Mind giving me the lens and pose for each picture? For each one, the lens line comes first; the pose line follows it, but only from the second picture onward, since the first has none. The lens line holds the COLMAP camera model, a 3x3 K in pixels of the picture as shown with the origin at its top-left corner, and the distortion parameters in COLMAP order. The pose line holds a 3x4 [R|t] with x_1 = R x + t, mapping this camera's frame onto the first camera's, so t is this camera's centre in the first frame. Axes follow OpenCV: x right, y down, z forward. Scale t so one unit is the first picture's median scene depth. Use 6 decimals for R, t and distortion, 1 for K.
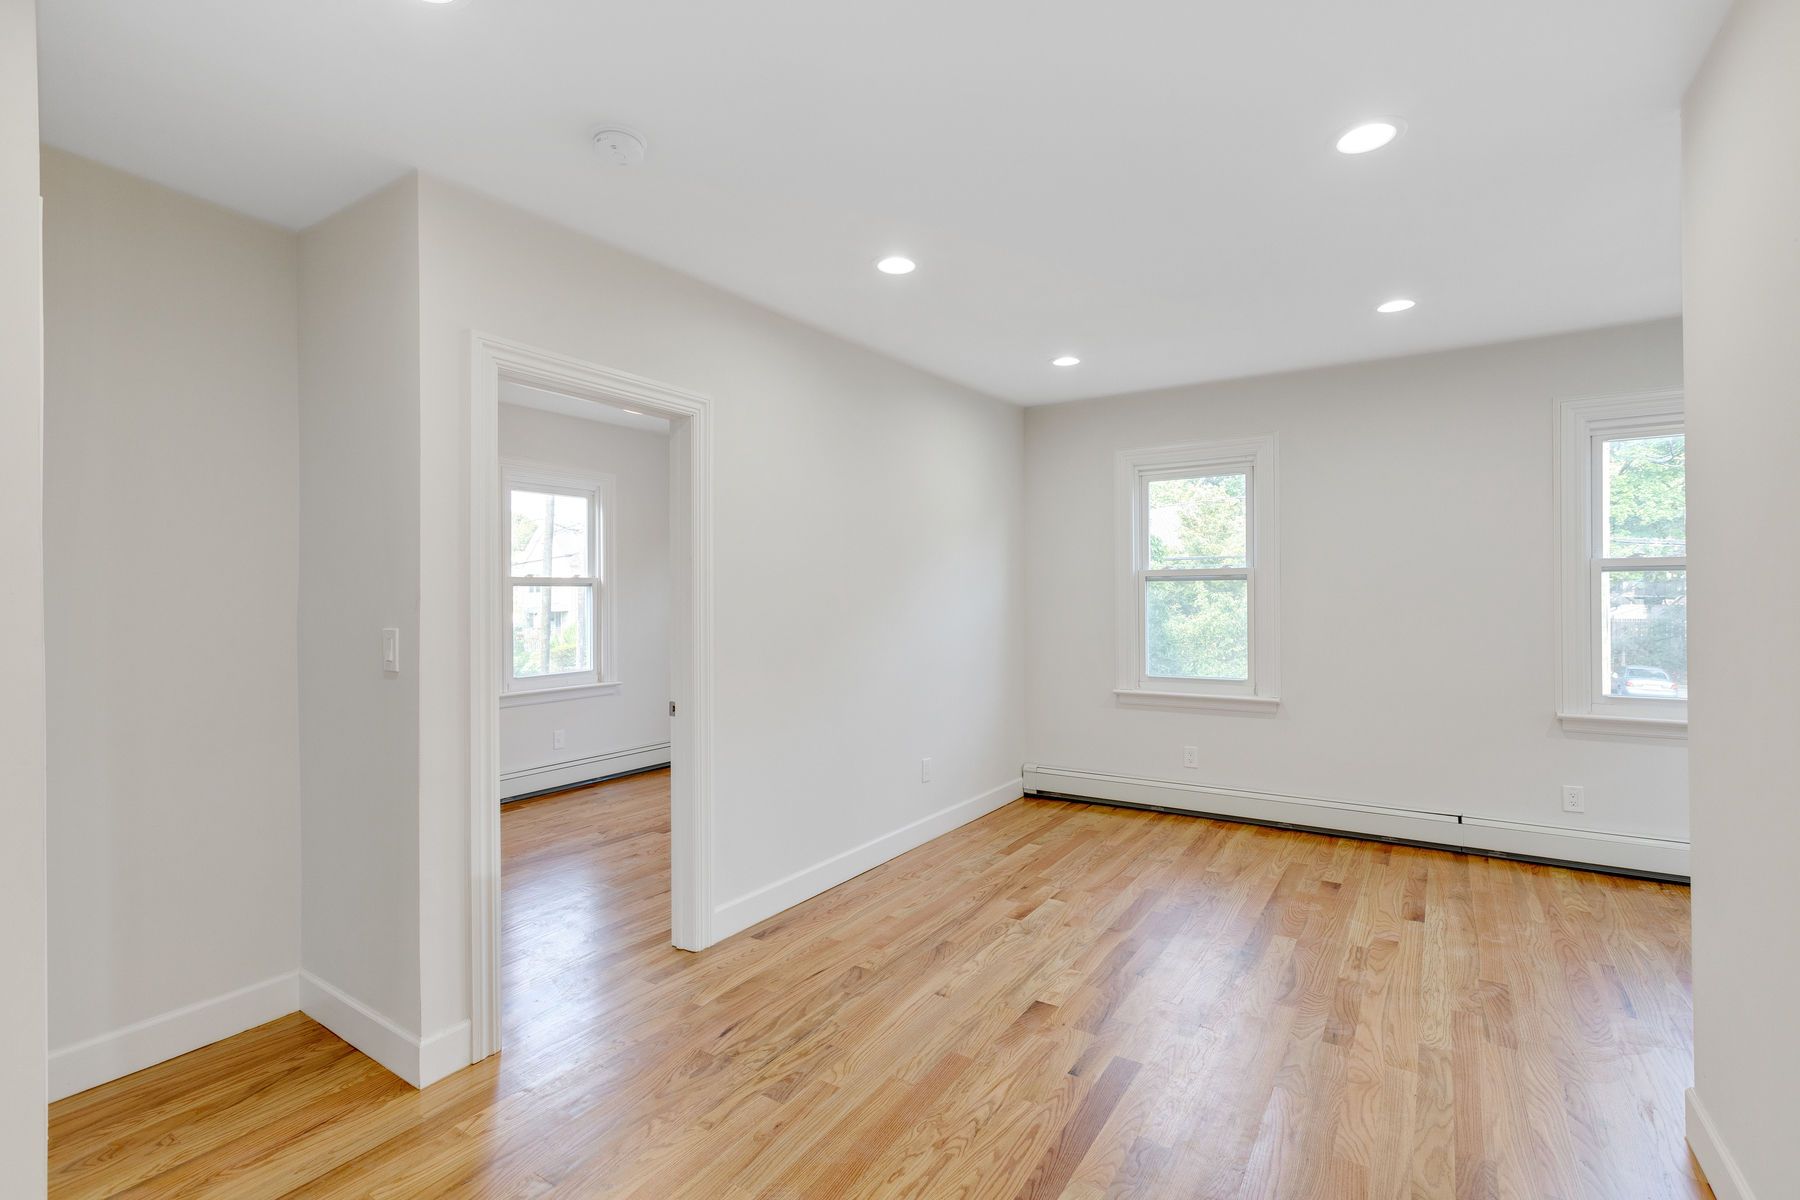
lens RADIAL K [[818.6, 0, 919.7], [0, 818.6, 594.3], [0, 0, 1]] dist [0.003678, 0.000354]
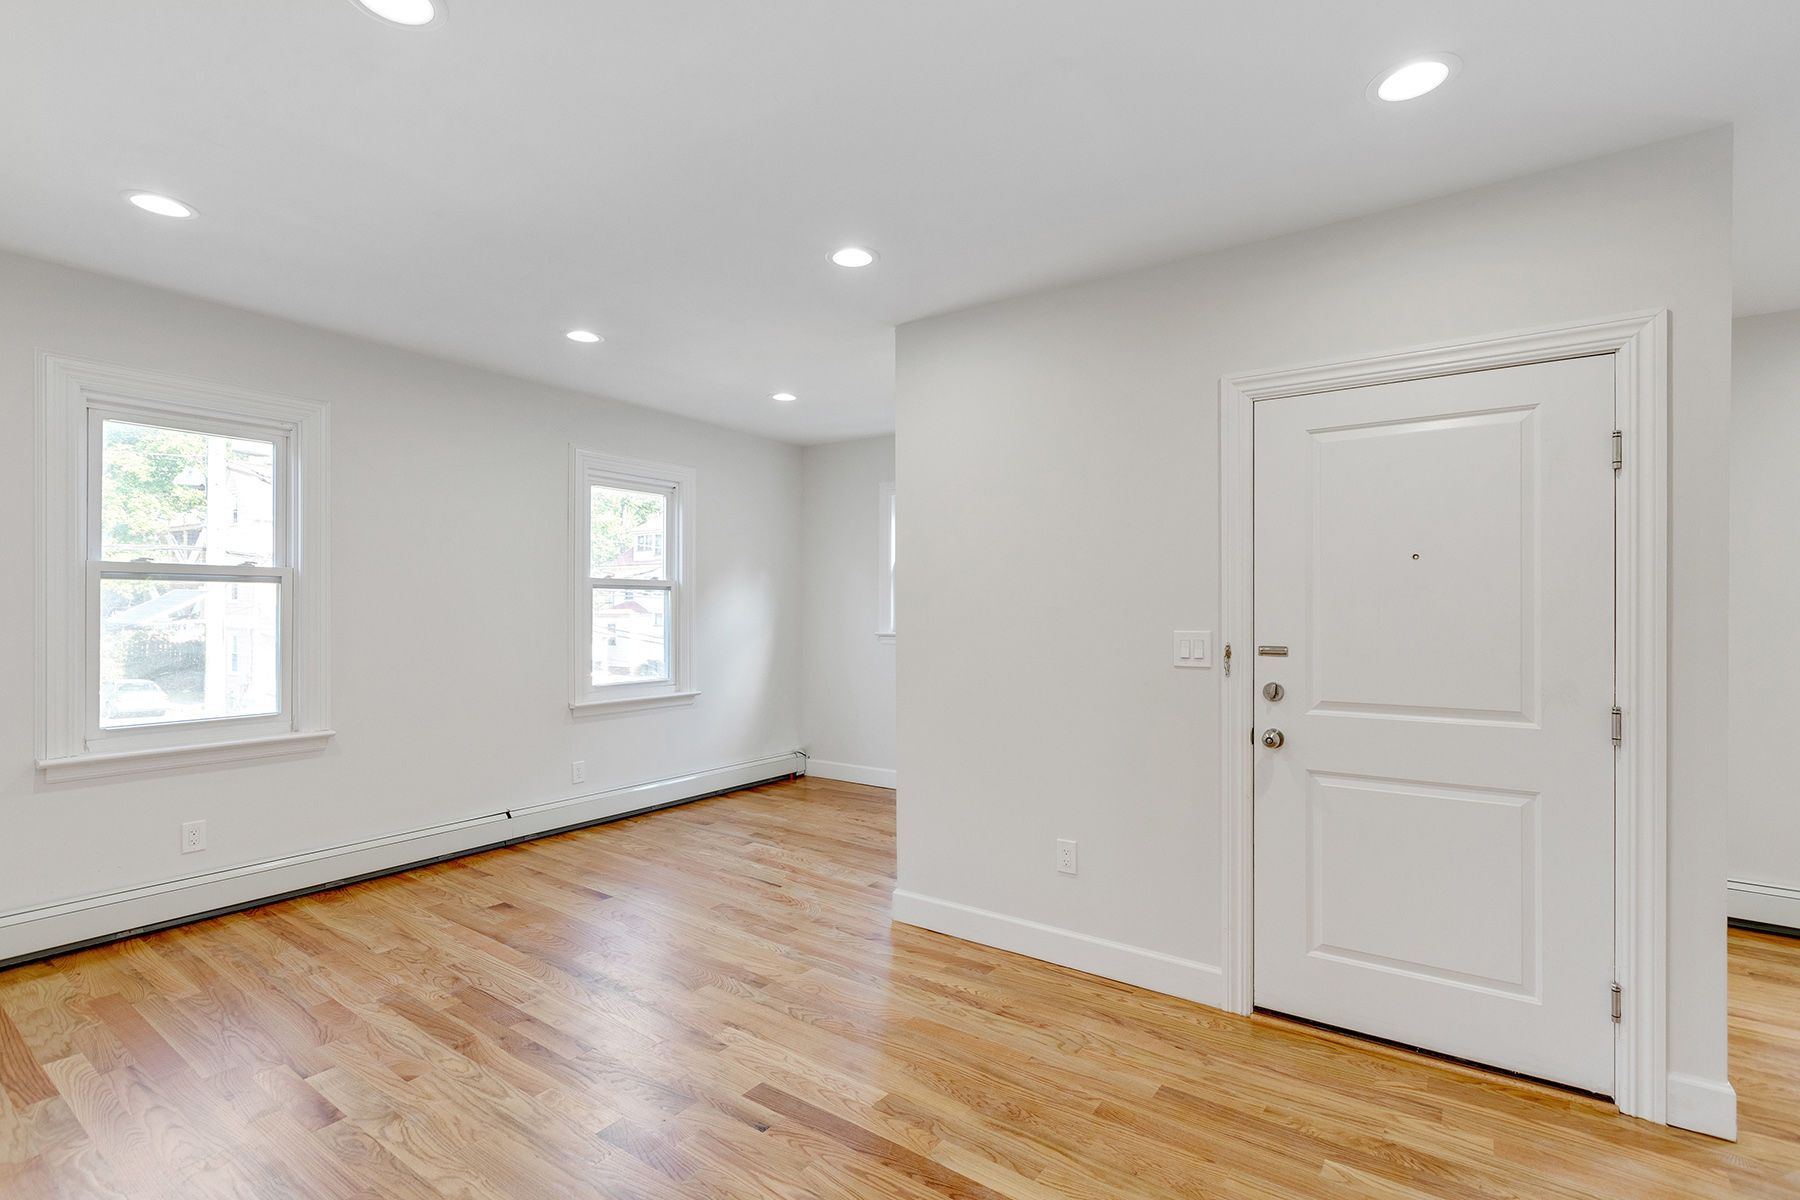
lens RADIAL K [[818.6, 0, 895.7], [0, 818.6, 611.0], [0, 0, 1]] dist [0.003678, 0.000354]
pose [[0.055211, 0.002611, 0.998471, -0.395524], [-0.009072, 0.999957, -0.002113, 0.005346], [-0.998433, -0.008942, 0.055232, 0.446968]]
